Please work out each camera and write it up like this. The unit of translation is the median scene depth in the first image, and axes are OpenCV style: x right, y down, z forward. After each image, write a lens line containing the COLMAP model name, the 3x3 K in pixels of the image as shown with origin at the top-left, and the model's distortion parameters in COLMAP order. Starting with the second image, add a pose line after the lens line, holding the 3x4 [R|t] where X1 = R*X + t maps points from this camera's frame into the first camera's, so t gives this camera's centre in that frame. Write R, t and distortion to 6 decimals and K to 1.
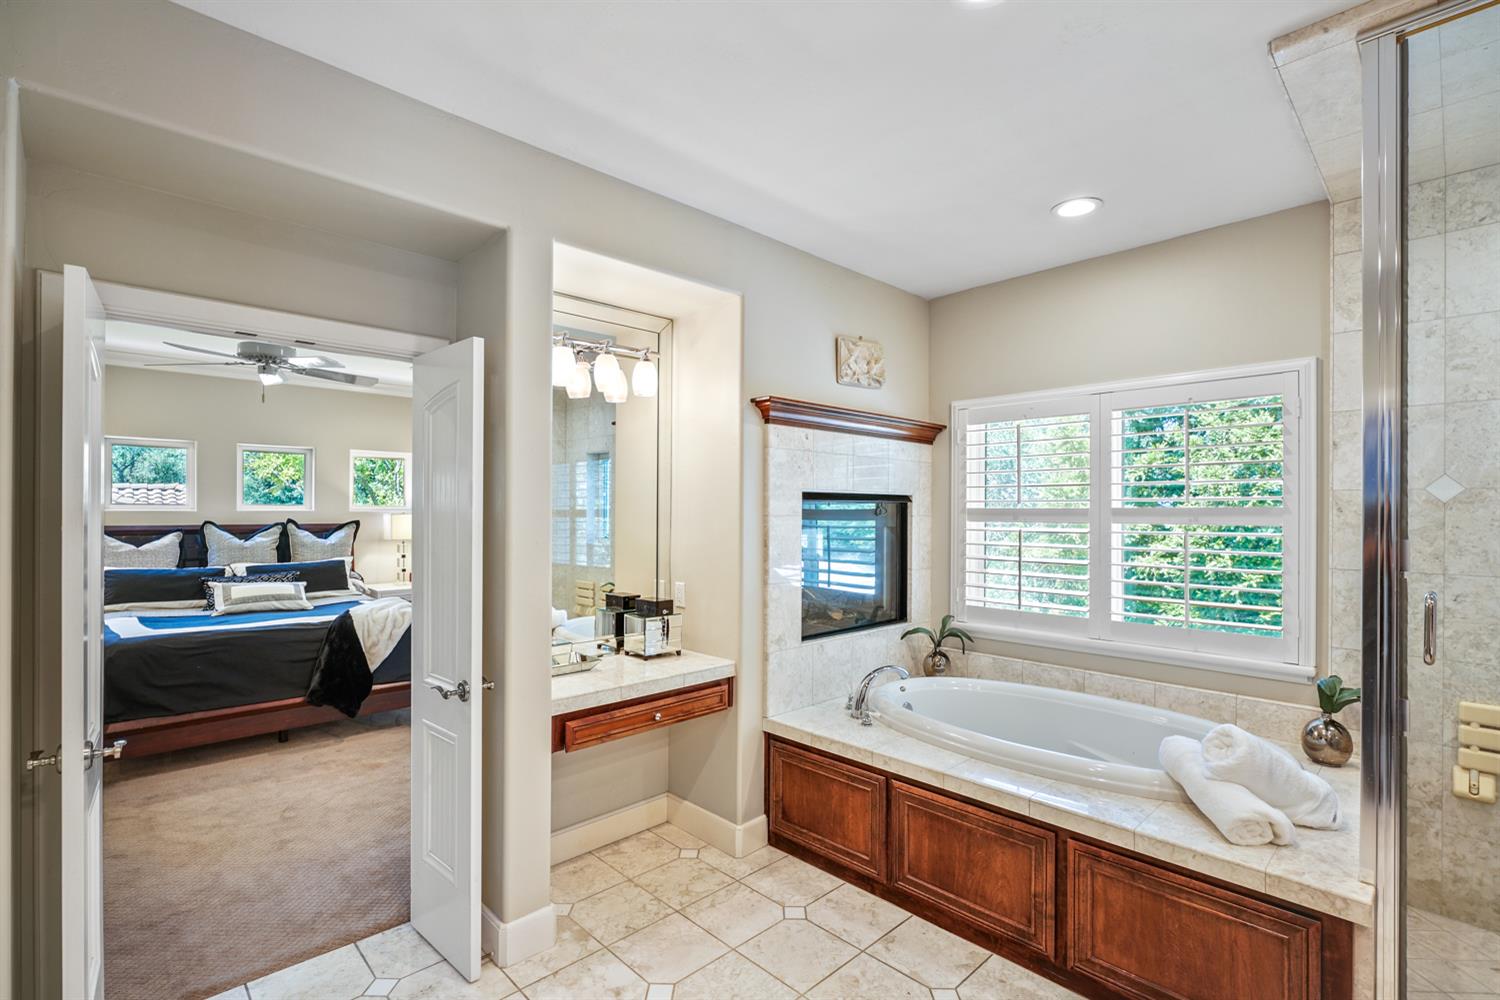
lens RADIAL K [[692.2, 0, 748.0], [0, 692.2, 510.4], [0, 0, 1]] dist [-0.000687, -0.000204]
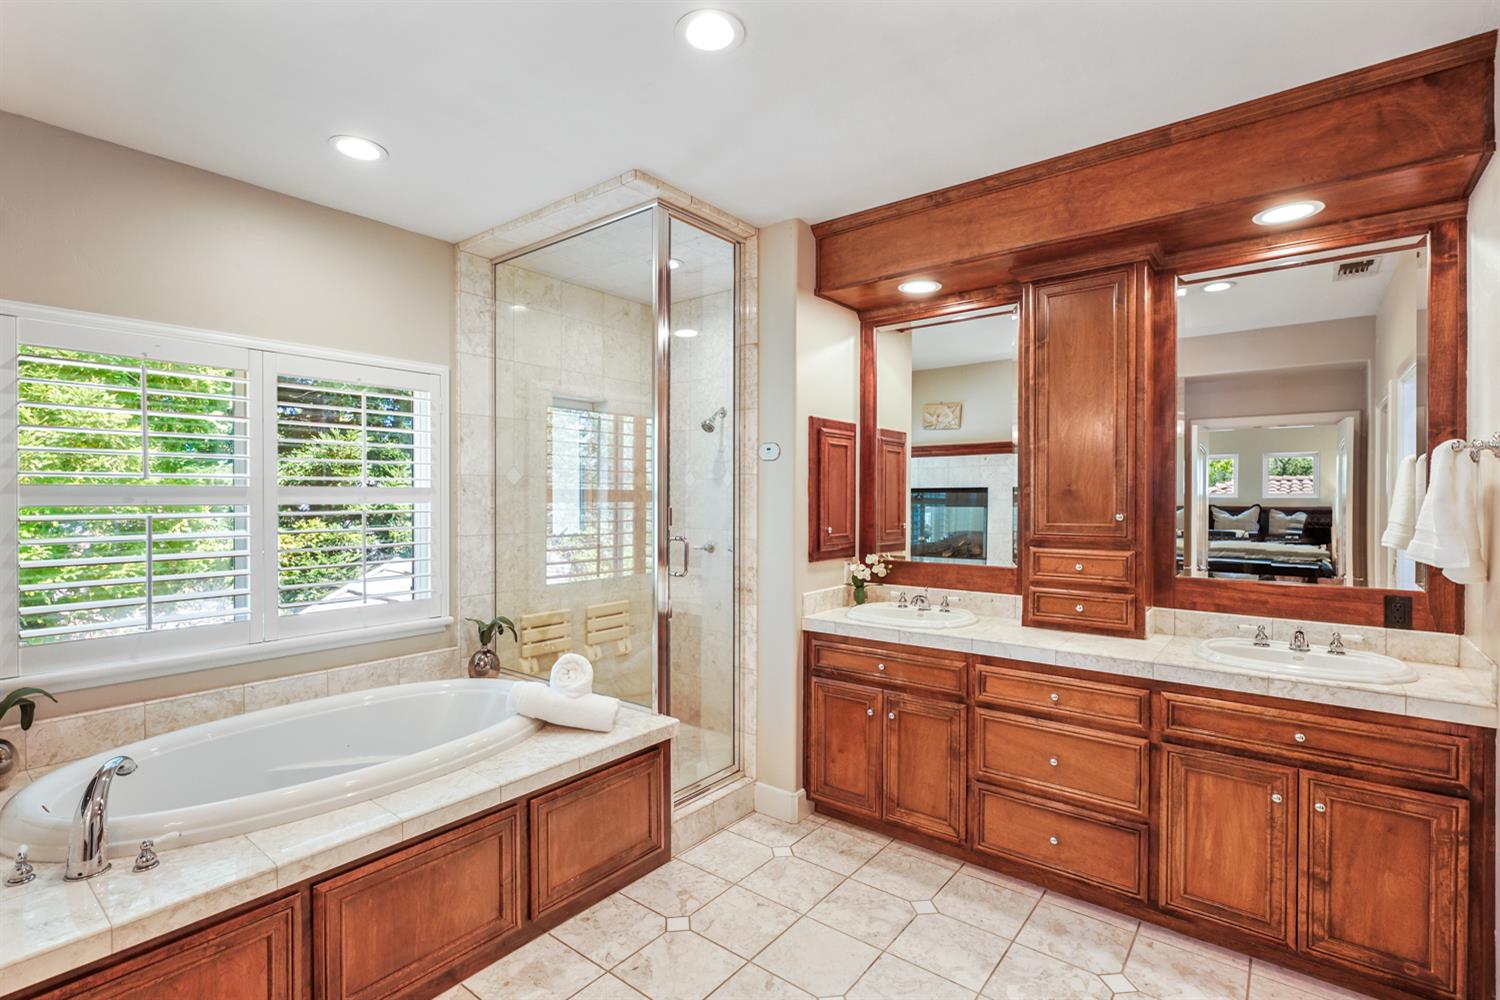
lens RADIAL K [[687.8, 0, 750.0], [0, 687.8, 500.0], [0, 0, 1]] dist [-0.001731, -0.000214]
pose [[-0.143801, -0.007965, 0.989575, -0.511355], [-0.005065, 0.999960, 0.007312, 0.005657], [-0.989594, -0.003961, -0.143835, 0.678180]]
